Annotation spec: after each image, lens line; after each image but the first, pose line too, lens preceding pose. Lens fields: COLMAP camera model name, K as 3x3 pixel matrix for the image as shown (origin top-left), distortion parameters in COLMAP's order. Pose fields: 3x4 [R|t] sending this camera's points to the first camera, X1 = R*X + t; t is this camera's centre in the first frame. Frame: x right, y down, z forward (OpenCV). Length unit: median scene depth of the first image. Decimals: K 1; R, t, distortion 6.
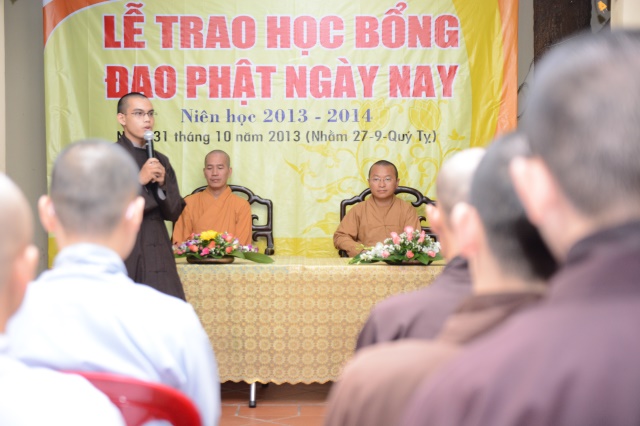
lens RADIAL K [[1287.4, 0, 314.3], [0, 1287.4, 206.6], [0, 0, 1]] dist [0.199459, 0.000000]
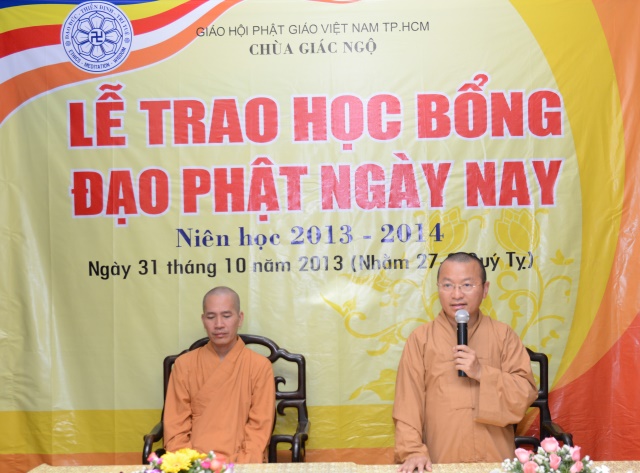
lens RADIAL K [[914.5, 0, 349.9], [0, 914.5, 270.0], [0, 0, 1]] dist [-0.017806, 0.000000]
pose [[0.999769, -0.019048, -0.009940, -0.002161], [0.018890, 0.999697, -0.015762, -0.042800], [0.010238, 0.015571, 0.999826, 0.494762]]
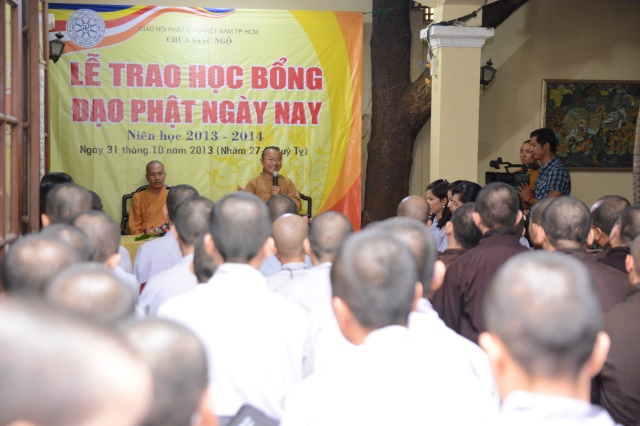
lens RADIAL K [[1287.4, 0, 322.3], [0, 1287.4, 218.0], [0, 0, 1]] dist [0.199459, 0.000000]
pose [[0.982518, -0.002168, 0.186157, -0.156756], [-0.003205, 0.999587, 0.028560, -0.021180], [-0.186142, -0.028658, 0.982105, -0.416836]]
